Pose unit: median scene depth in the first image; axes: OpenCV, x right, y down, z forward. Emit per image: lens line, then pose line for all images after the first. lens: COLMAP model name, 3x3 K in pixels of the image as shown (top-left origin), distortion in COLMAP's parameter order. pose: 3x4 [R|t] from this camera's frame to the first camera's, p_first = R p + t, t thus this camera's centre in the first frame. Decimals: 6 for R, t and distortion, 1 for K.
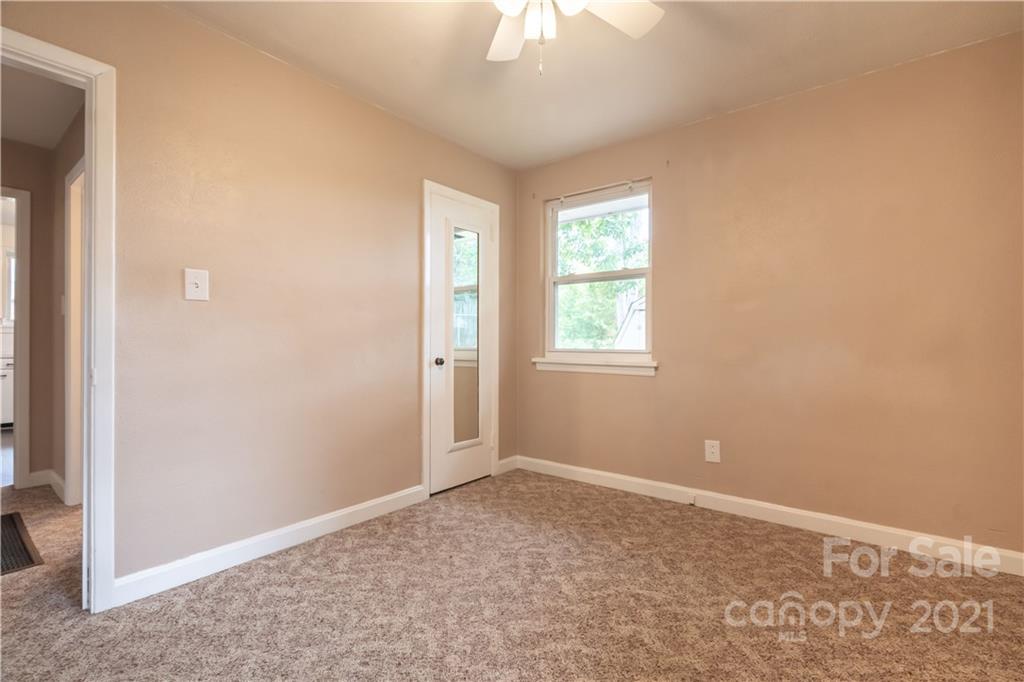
lens RADIAL K [[470.1, 0, 522.9], [0, 470.1, 348.1], [0, 0, 1]] dist [-0.003969, 0.001751]
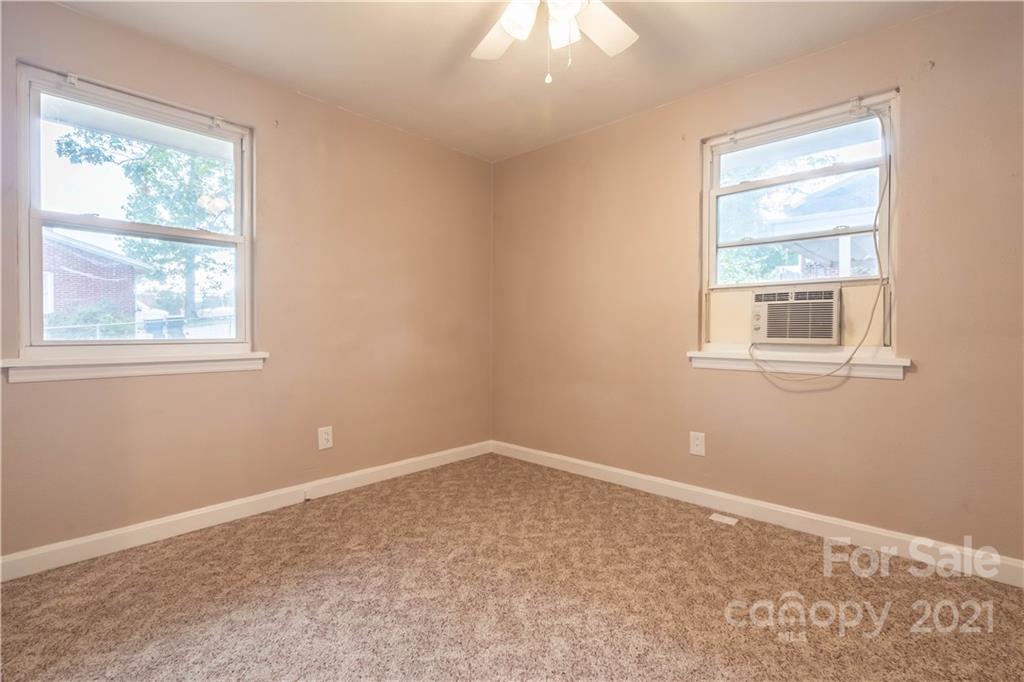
lens RADIAL K [[470.1, 0, 510.2], [0, 470.1, 337.6], [0, 0, 1]] dist [-0.003969, 0.001751]
pose [[0.080240, -0.016511, 0.996639, -0.641739], [0.011162, 0.999815, 0.015665, -0.005732], [-0.996713, 0.009867, 0.080409, 0.602648]]
